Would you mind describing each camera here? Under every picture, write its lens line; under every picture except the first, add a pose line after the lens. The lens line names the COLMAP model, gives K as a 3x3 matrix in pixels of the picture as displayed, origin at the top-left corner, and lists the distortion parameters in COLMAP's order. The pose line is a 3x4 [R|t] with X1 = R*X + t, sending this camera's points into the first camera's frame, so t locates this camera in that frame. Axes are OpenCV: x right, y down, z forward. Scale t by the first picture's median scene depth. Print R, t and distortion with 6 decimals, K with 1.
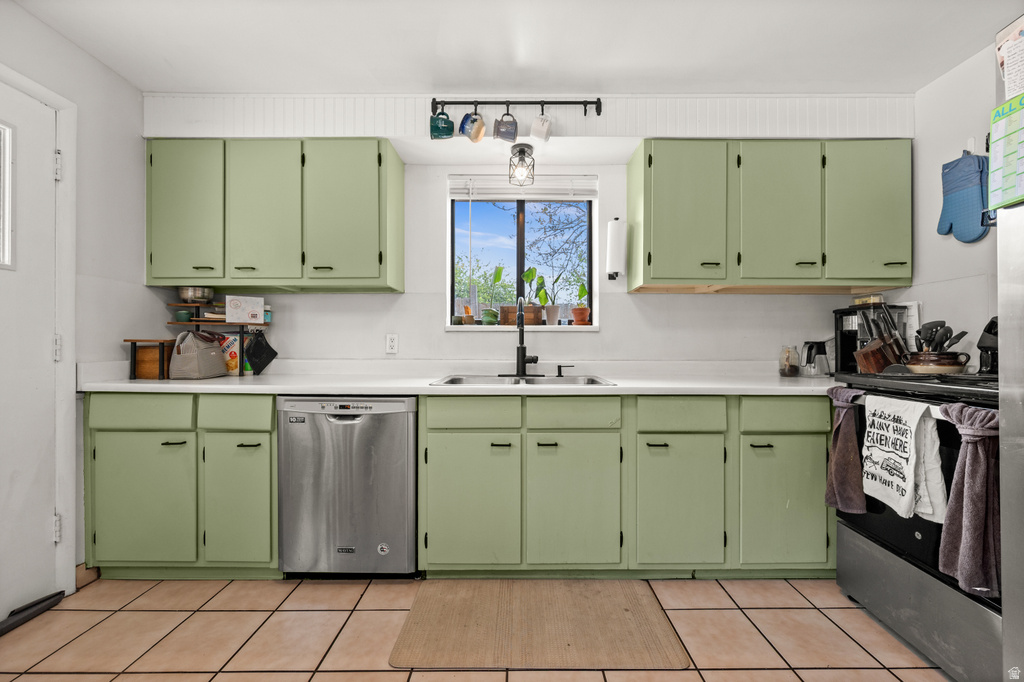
lens RADIAL K [[411.8, 0, 503.7], [0, 411.8, 343.7], [0, 0, 1]] dist [0.000778, 0.000230]
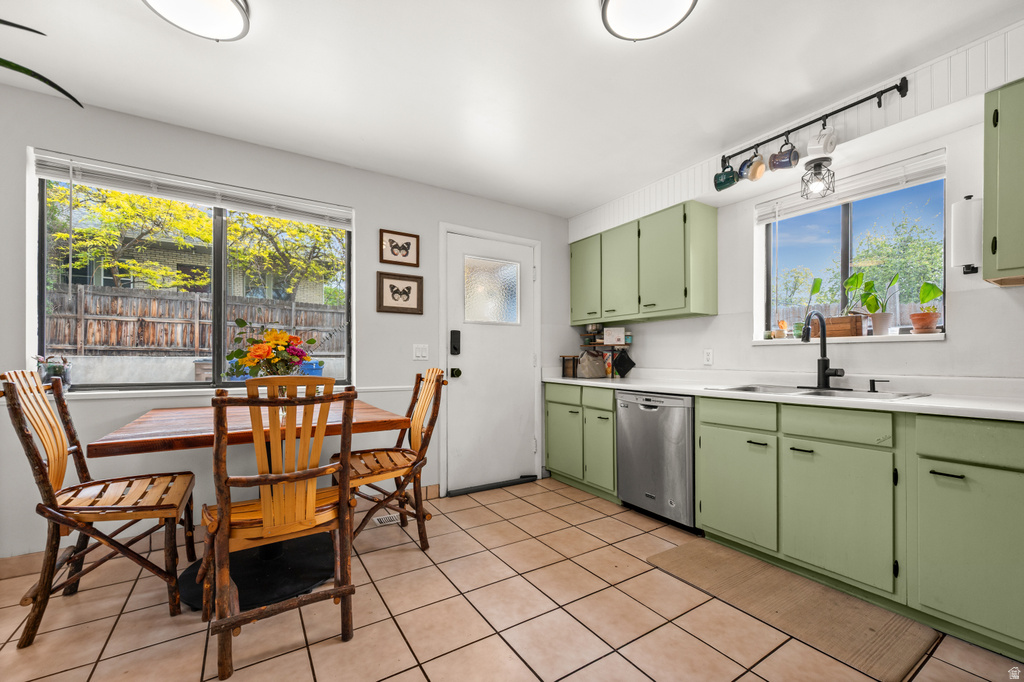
lens RADIAL K [[414.6, 0, 517.9], [0, 414.6, 358.8], [0, 0, 1]] dist [0.000497, 0.000009]
pose [[0.543205, -0.002213, -0.839597, 0.544261], [0.007039, 0.999973, 0.001918, -0.000936], [0.839571, -0.006952, 0.543206, -0.186339]]
